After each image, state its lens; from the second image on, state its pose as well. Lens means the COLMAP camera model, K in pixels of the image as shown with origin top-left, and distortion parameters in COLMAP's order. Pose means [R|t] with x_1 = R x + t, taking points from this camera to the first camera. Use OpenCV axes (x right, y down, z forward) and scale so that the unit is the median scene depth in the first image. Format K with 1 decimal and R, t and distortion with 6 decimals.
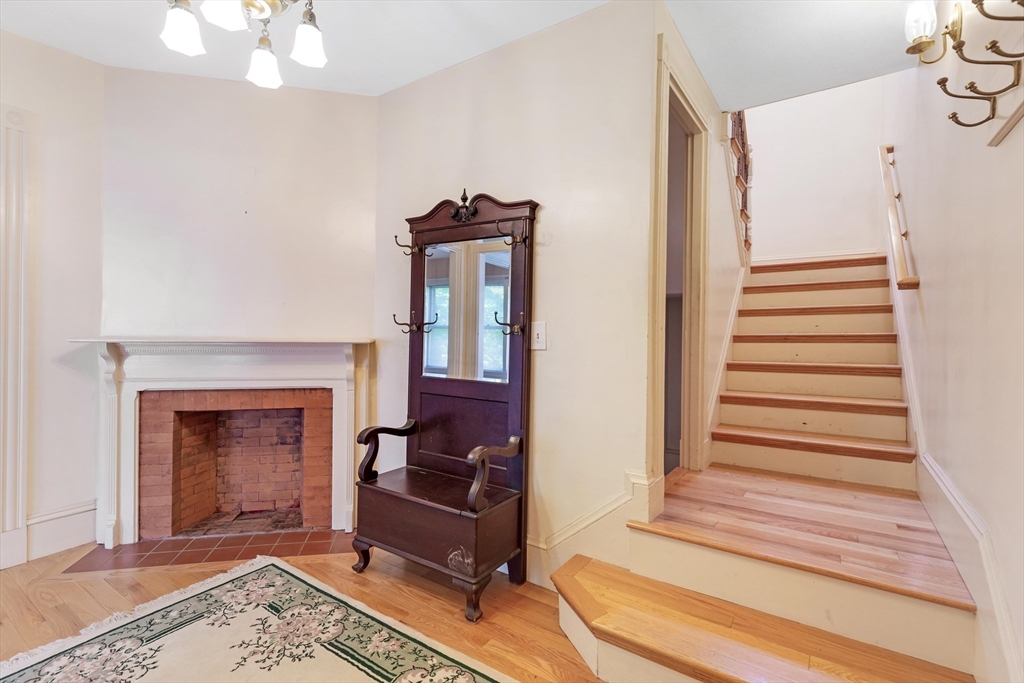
lens RADIAL K [[475.4, 0, 516.0], [0, 475.4, 326.9], [0, 0, 1]] dist [0.004233, -0.000153]
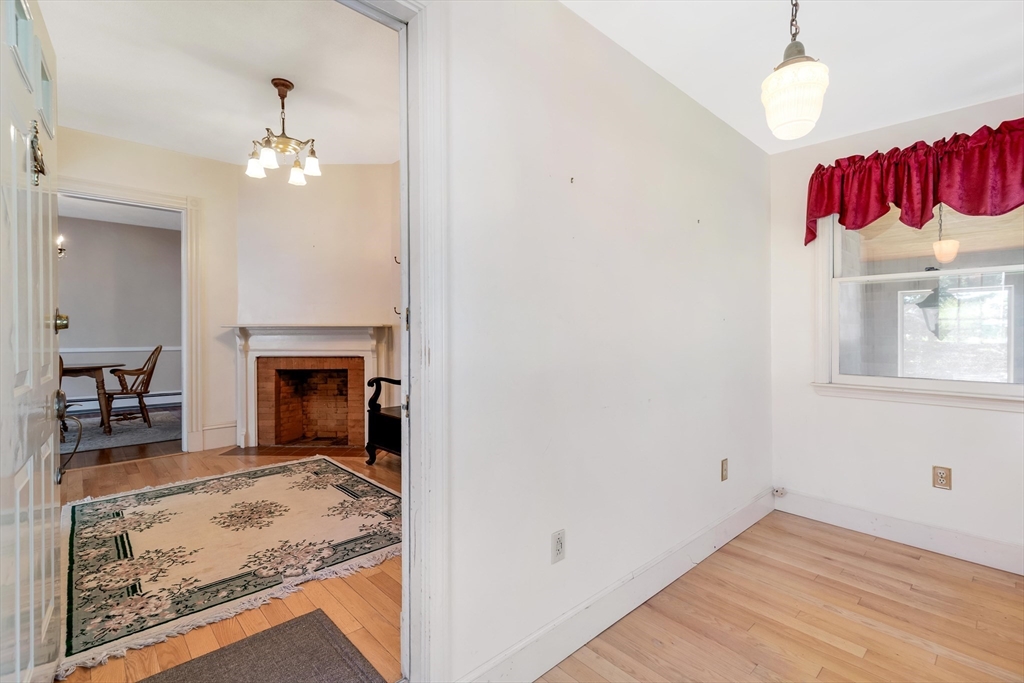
lens RADIAL K [[461.1, 0, 507.8], [0, 461.1, 332.0], [0, 0, 1]] dist [0.000259, -0.000011]
pose [[0.973447, -0.012934, -0.228547, 0.480365], [0.013511, 0.999908, 0.000960, 0.062233], [0.228514, -0.004022, 0.973532, -0.412398]]
